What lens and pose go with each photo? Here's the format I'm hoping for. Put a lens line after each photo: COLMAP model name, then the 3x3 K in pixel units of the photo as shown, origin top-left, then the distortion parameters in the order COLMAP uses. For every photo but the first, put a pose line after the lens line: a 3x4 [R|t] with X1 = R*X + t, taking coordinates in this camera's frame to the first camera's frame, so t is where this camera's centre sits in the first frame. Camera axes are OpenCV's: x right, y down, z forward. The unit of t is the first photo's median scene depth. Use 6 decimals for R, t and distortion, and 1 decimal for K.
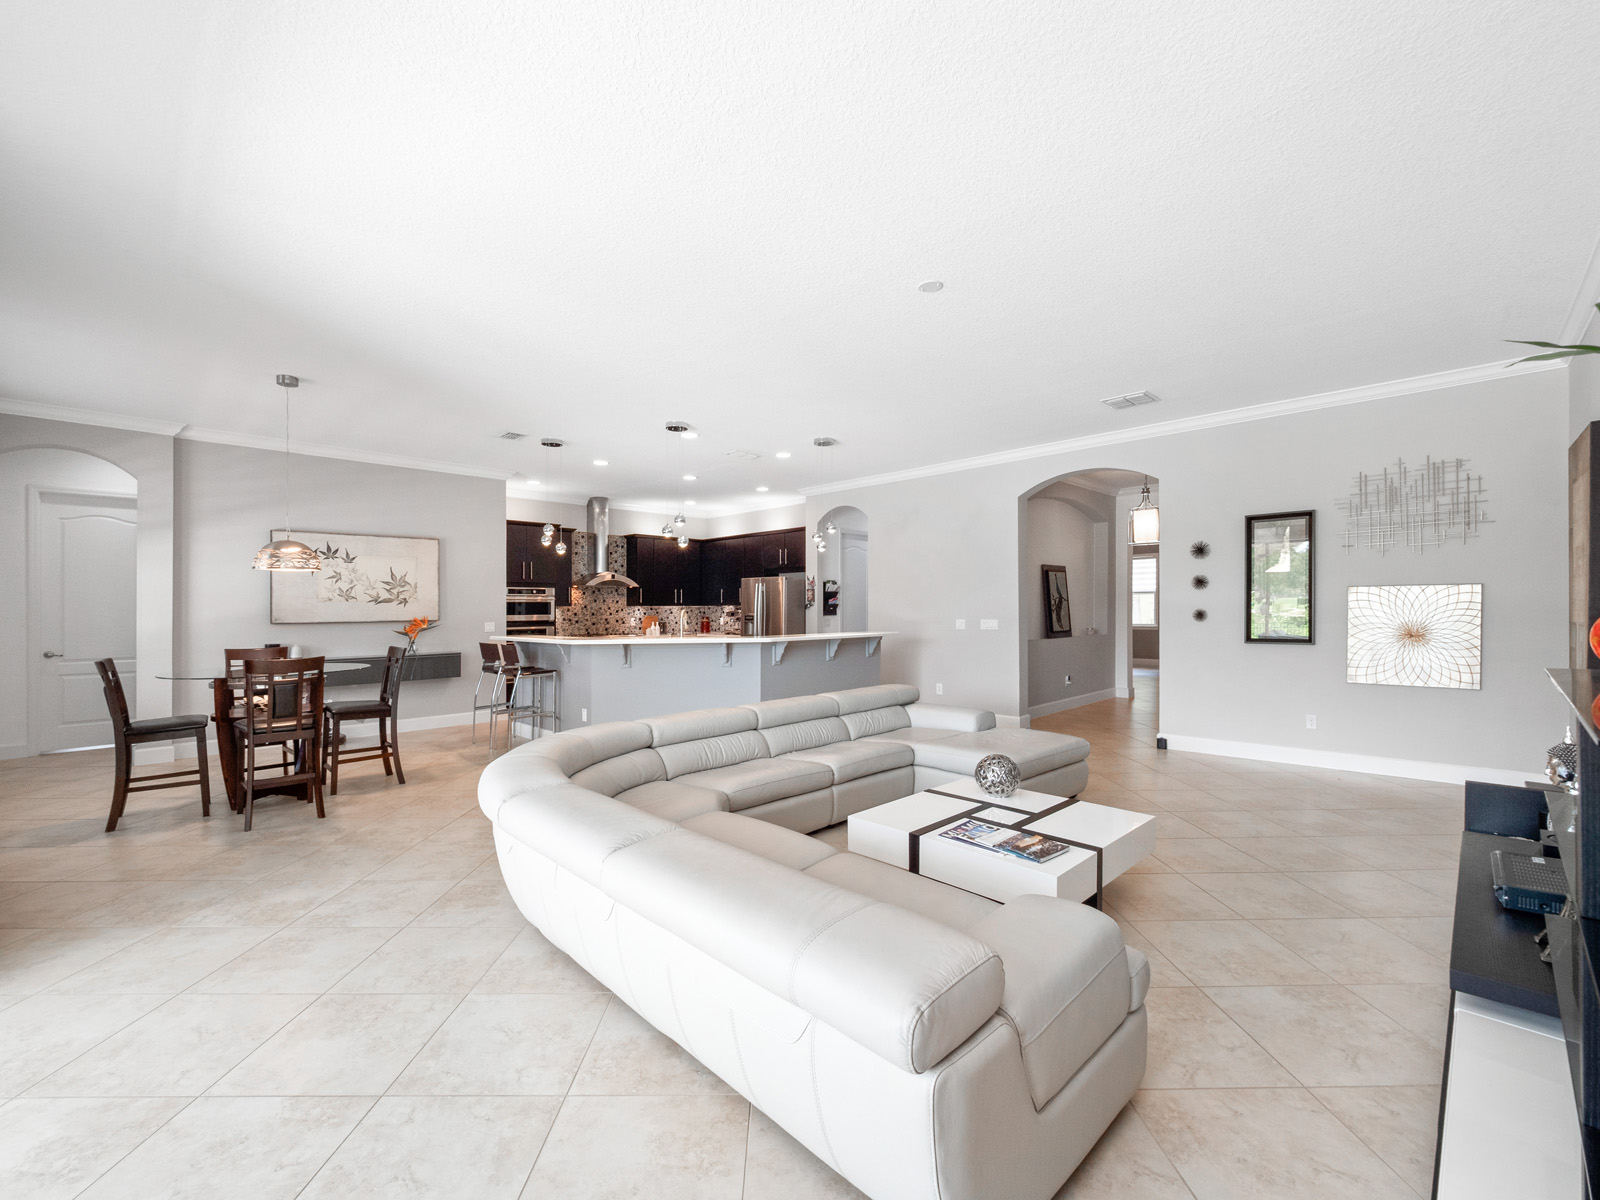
lens RADIAL K [[683.0, 0, 780.1], [0, 683.0, 609.8], [0, 0, 1]] dist [-0.002700, -0.000760]
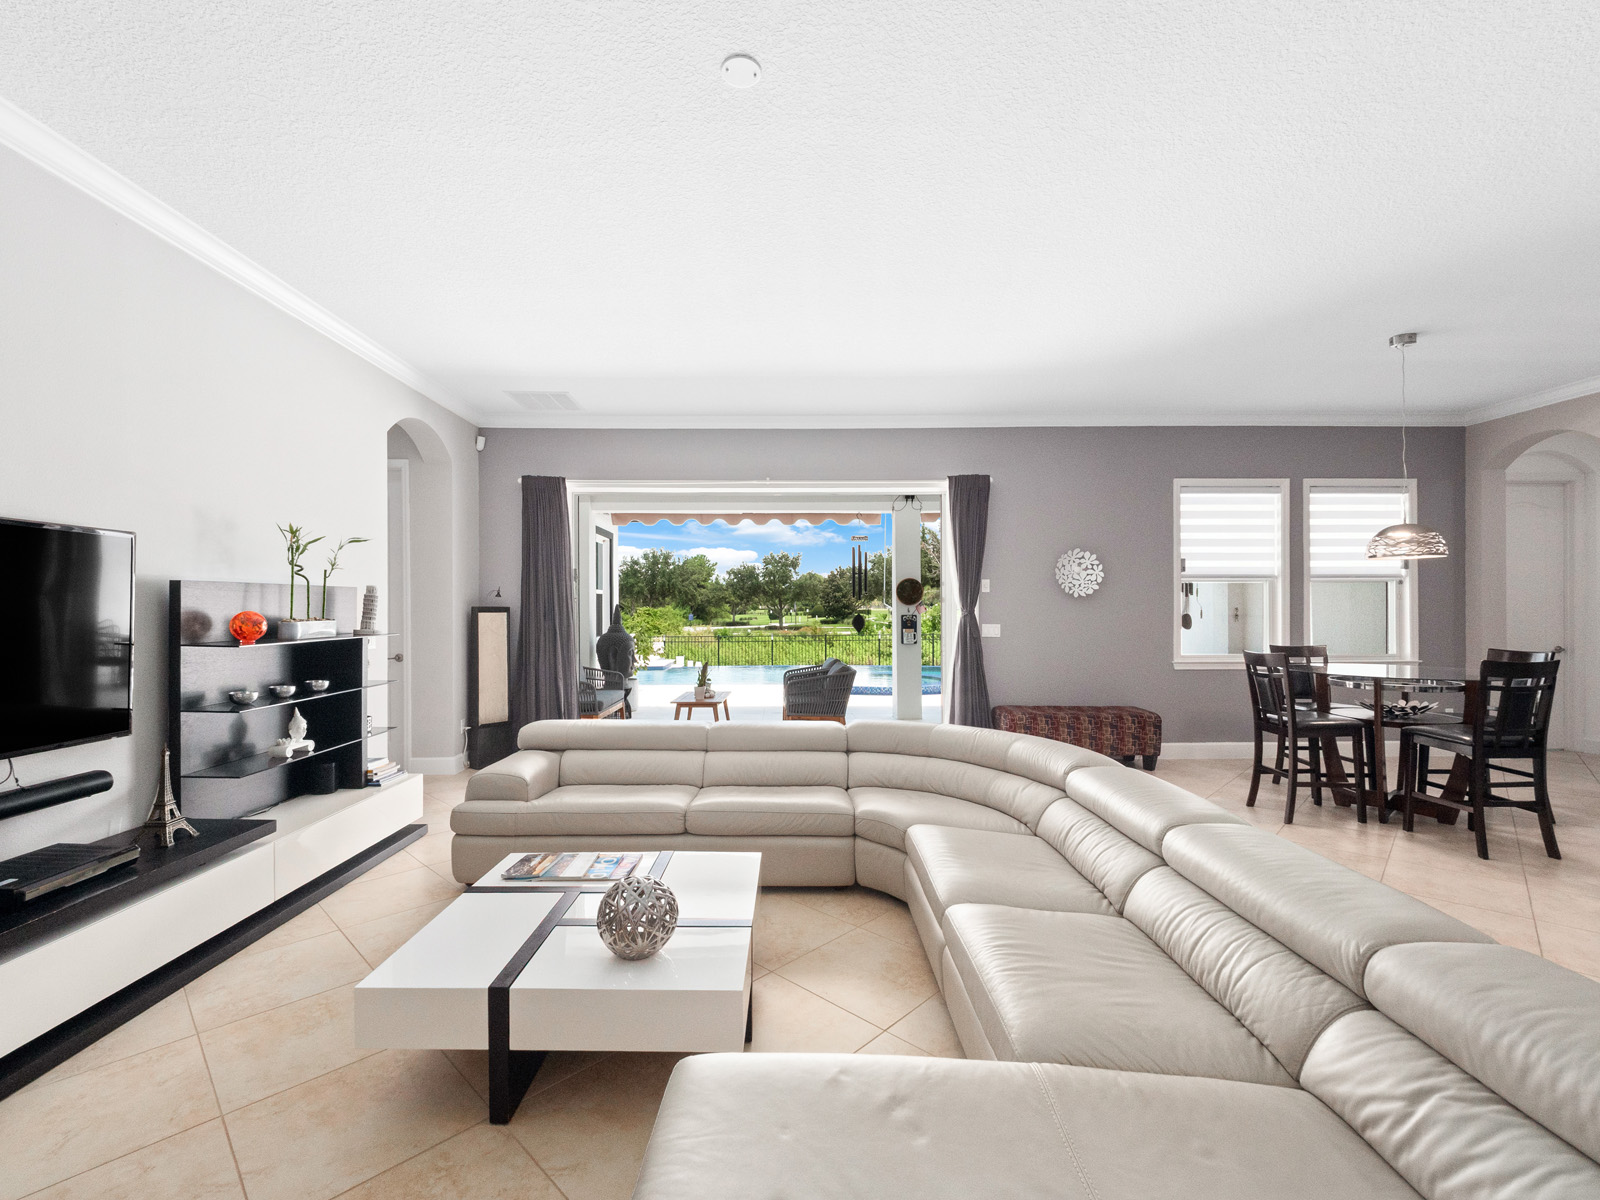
lens RADIAL K [[690.4, 0, 794.5], [0, 690.4, 605.0], [0, 0, 1]] dist [-0.002990, -0.000478]
pose [[-0.686291, 0.005961, -0.727302, 0.287258], [0.006405, 0.999977, 0.002152, -0.003673], [0.727298, -0.003182, -0.686314, 0.669849]]
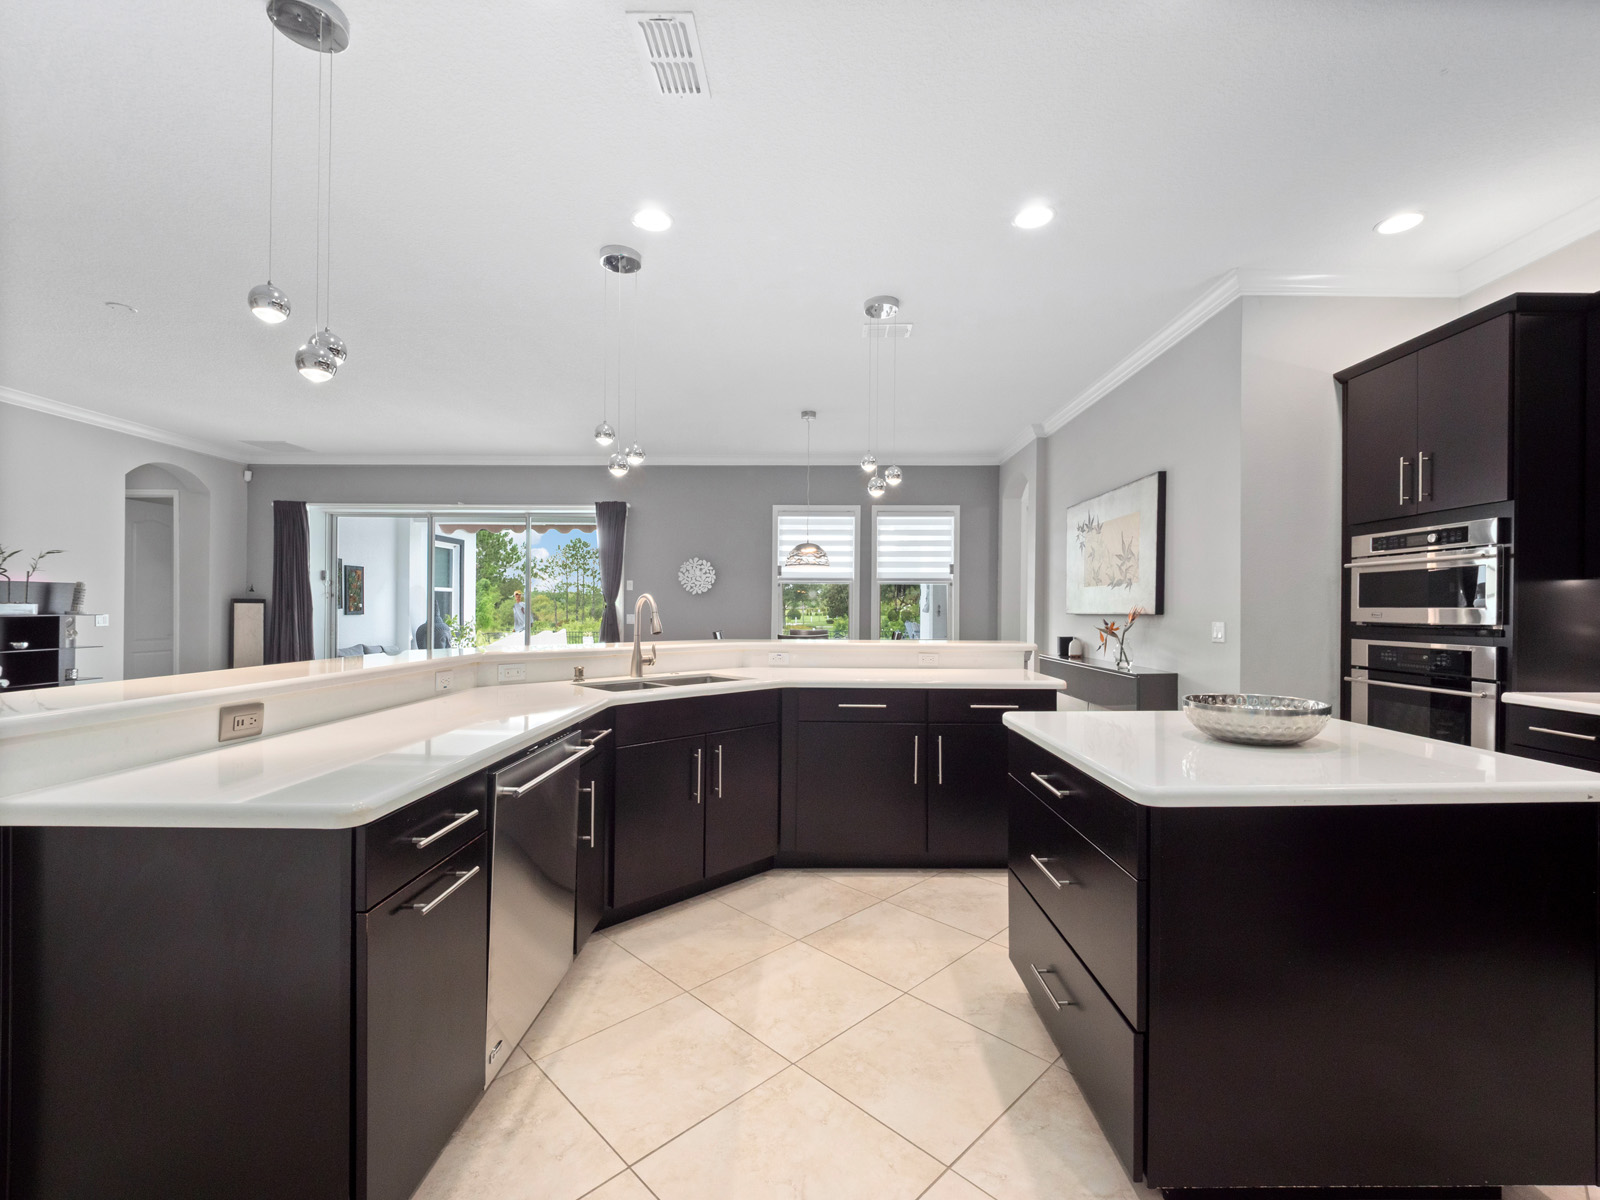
lens RADIAL K [[680.6, 0, 819.3], [0, 680.6, 607.9], [0, 0, 1]] dist [-0.003247, -0.001017]
pose [[-0.690546, 0.004081, -0.723277, 0.104792], [0.000787, 0.999988, 0.004891, 0.007129], [0.723288, 0.002808, -0.690540, 1.214696]]
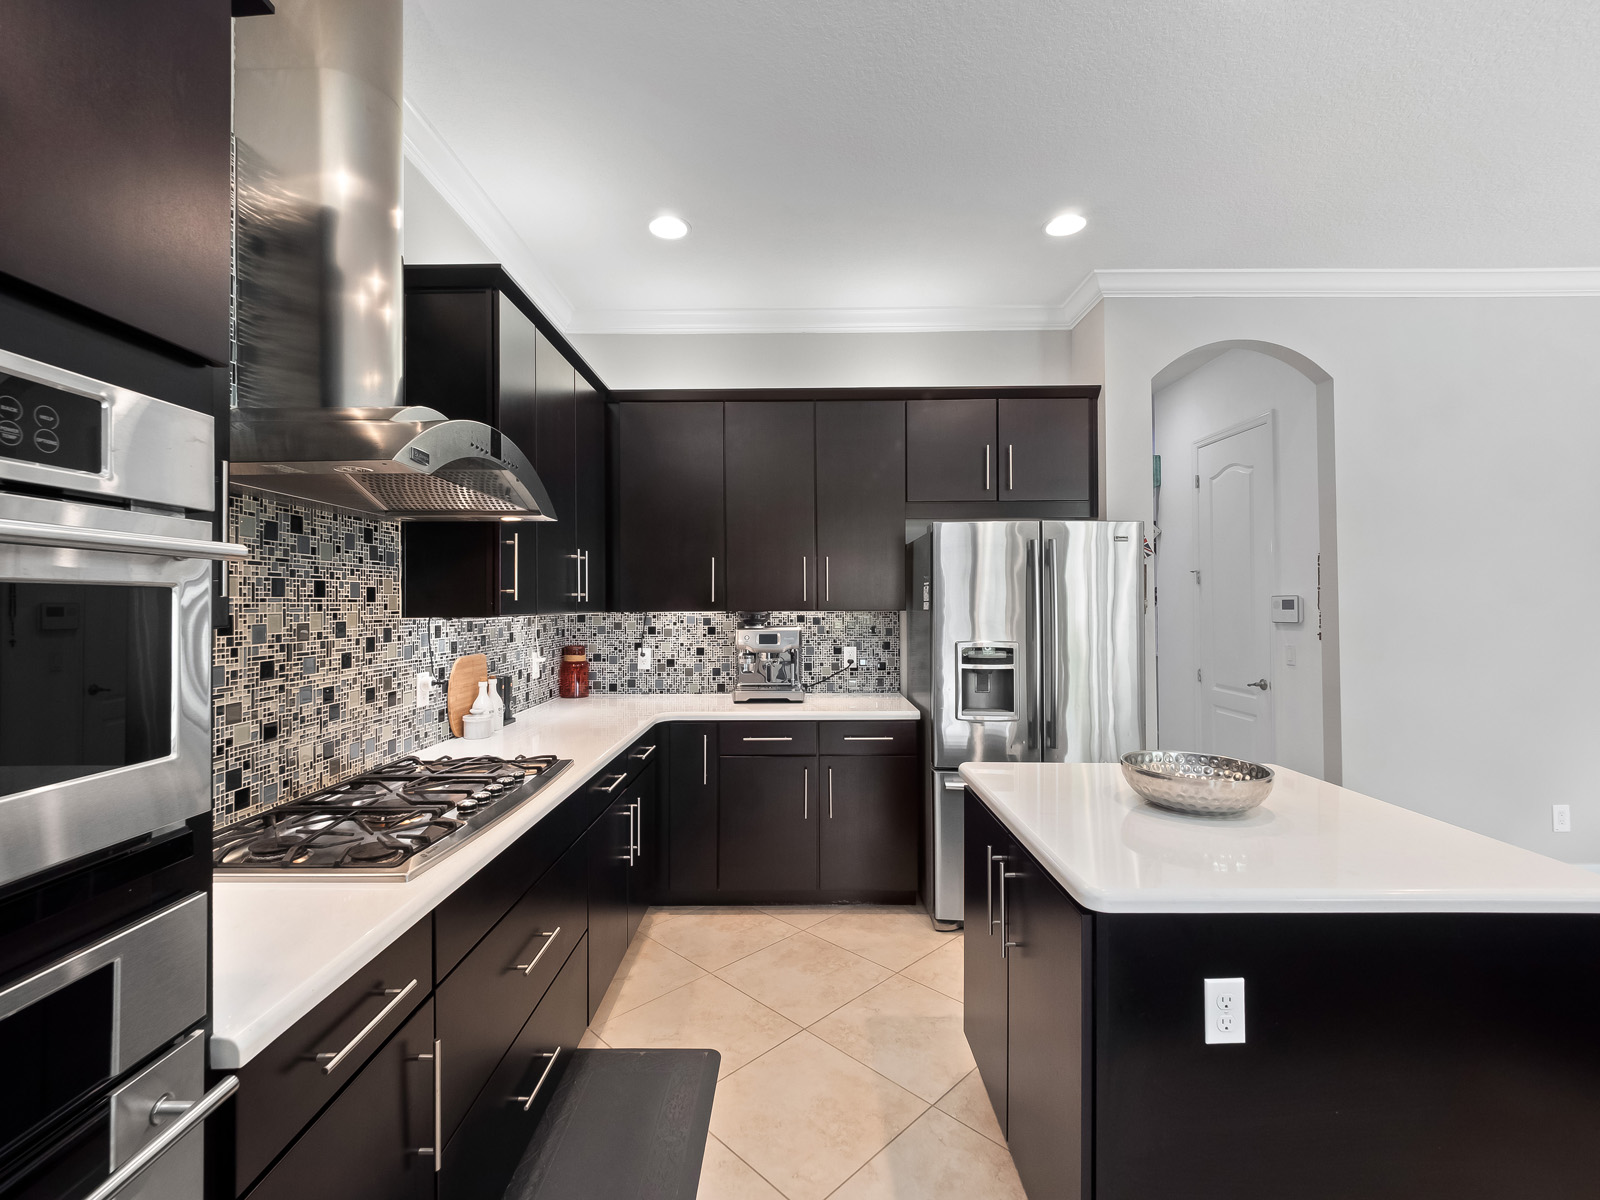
lens RADIAL K [[705.2, 0, 800.0], [0, 705.2, 600.0], [0, 0, 1]] dist [-0.000836, -0.000353]
pose [[0.692255, 0.005569, 0.721632, -0.420643], [0.002890, 0.999941, -0.010489, -0.010866], [-0.721647, 0.009347, 0.692198, 1.092841]]
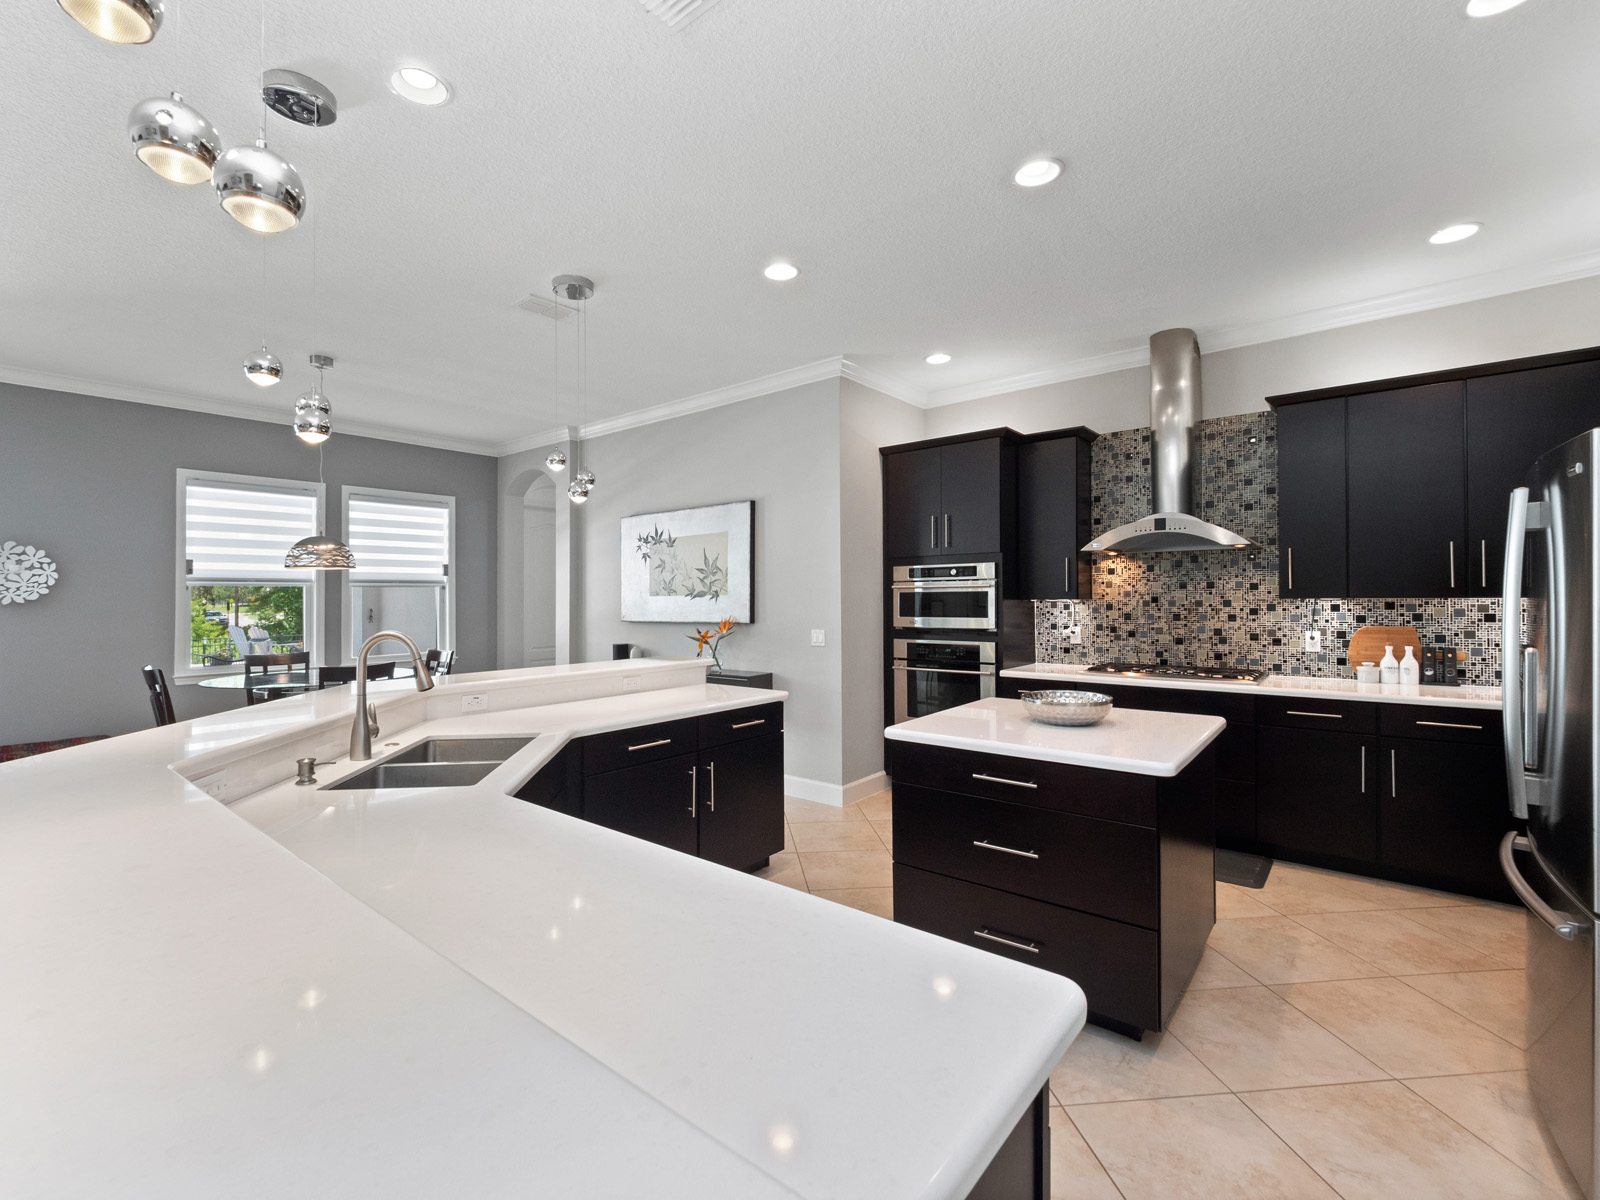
lens RADIAL K [[703.0, 0, 776.0], [0, 703.0, 587.9], [0, 0, 1]] dist [0.000262, -0.000138]
pose [[0.105060, -0.007505, -0.994438, 0.178396], [0.007047, 0.999952, -0.006802, -0.014299], [0.994441, -0.006293, 0.105108, 0.974344]]
